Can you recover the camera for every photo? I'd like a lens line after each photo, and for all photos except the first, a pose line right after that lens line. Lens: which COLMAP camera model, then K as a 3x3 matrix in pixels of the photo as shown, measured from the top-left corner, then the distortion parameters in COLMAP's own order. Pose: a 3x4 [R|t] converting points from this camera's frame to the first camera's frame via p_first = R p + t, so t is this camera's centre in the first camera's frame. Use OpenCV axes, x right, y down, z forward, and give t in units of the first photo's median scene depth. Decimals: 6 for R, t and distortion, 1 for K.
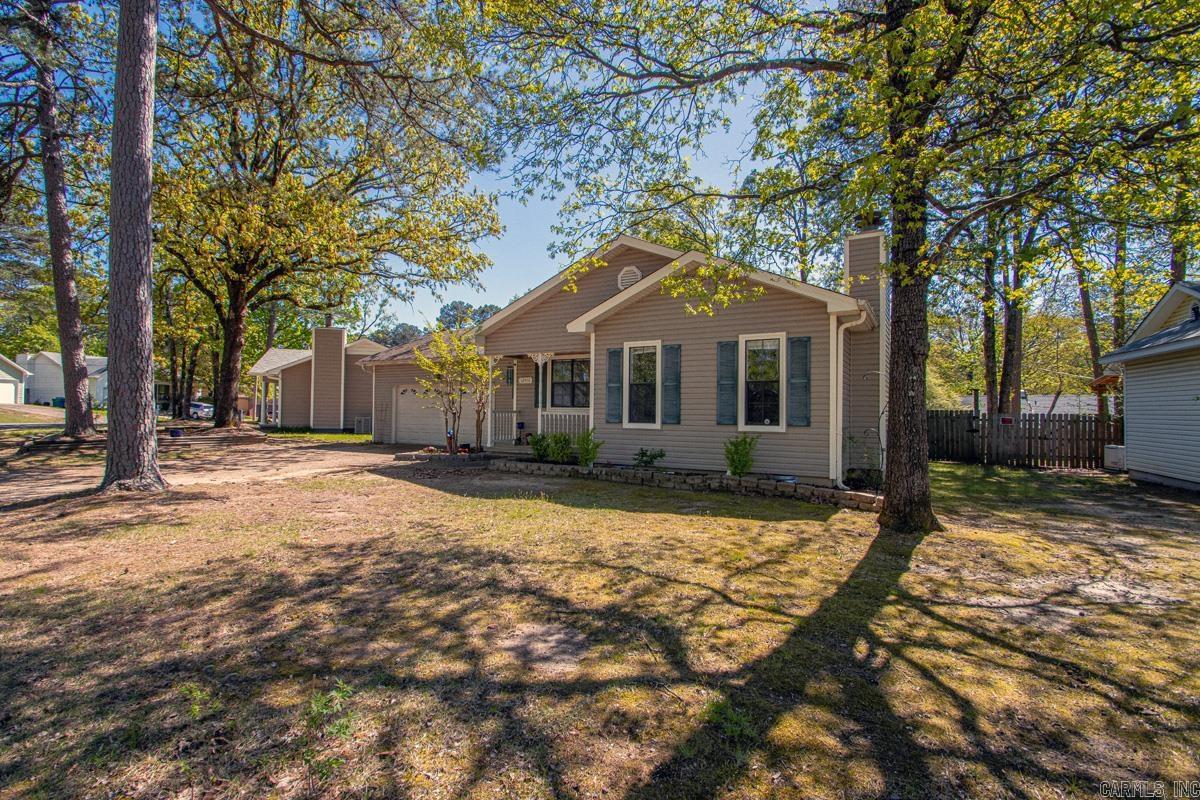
lens RADIAL K [[551.1, 0, 589.9], [0, 551.1, 400.2], [0, 0, 1]] dist [0.003655, -0.012057]
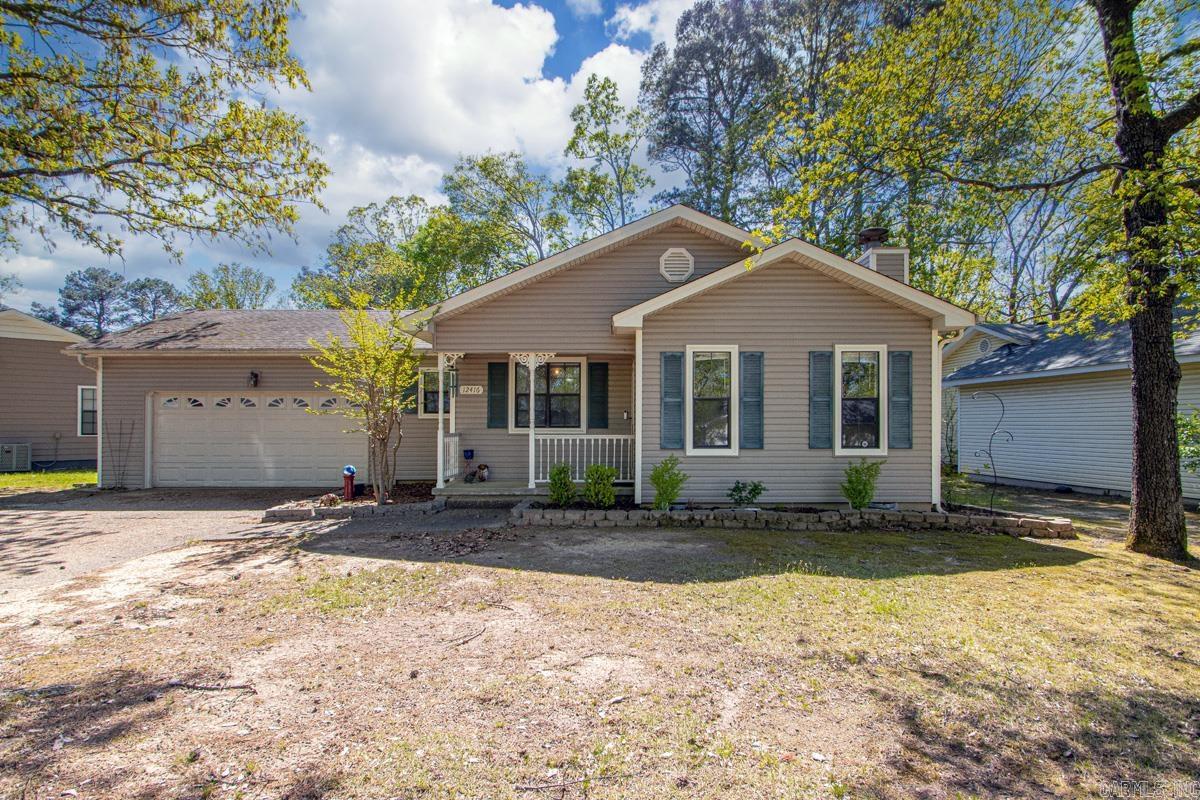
lens RADIAL K [[584.6, 0, 632.9], [0, 584.6, 424.0], [0, 0, 1]] dist [0.002957, -0.000011]
pose [[0.856430, -0.006700, 0.516219, -0.431205], [-0.002293, 0.999857, 0.016783, -0.007505], [-0.516257, -0.015557, 0.856292, 0.336223]]
